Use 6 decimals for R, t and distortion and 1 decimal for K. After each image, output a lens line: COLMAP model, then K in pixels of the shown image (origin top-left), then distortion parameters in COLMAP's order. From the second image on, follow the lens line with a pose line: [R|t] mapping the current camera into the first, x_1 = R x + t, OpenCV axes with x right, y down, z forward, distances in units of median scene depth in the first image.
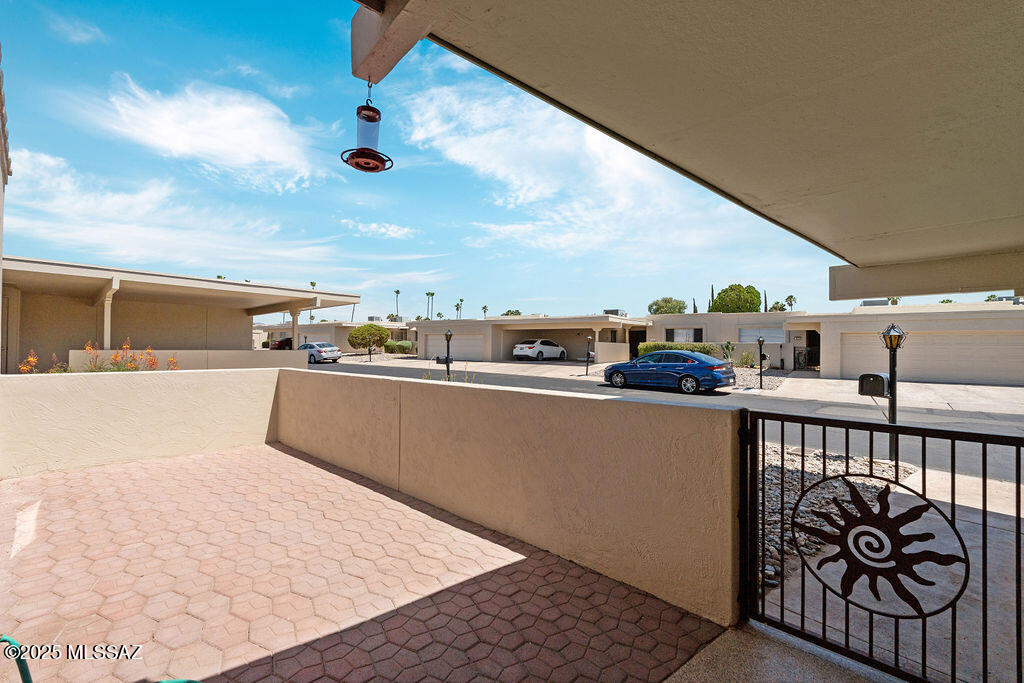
lens RADIAL K [[452.0, 0, 510.4], [0, 452.0, 343.1], [0, 0, 1]] dist [-0.000901, -0.000341]
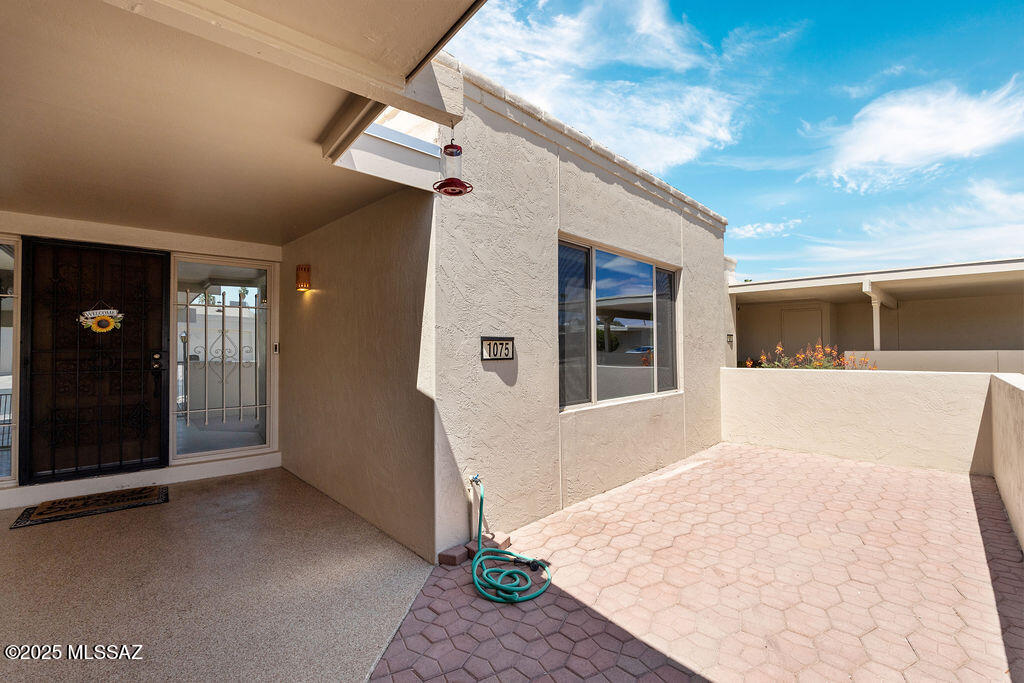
lens RADIAL K [[452.0, 0, 510.5], [0, 452.0, 341.9], [0, 0, 1]] dist [-0.000901, -0.000341]
pose [[-0.021110, -0.025944, -0.999440, 0.438358], [0.010838, 0.999599, -0.026177, 0.037206], [0.999718, -0.011384, -0.020821, 0.576561]]
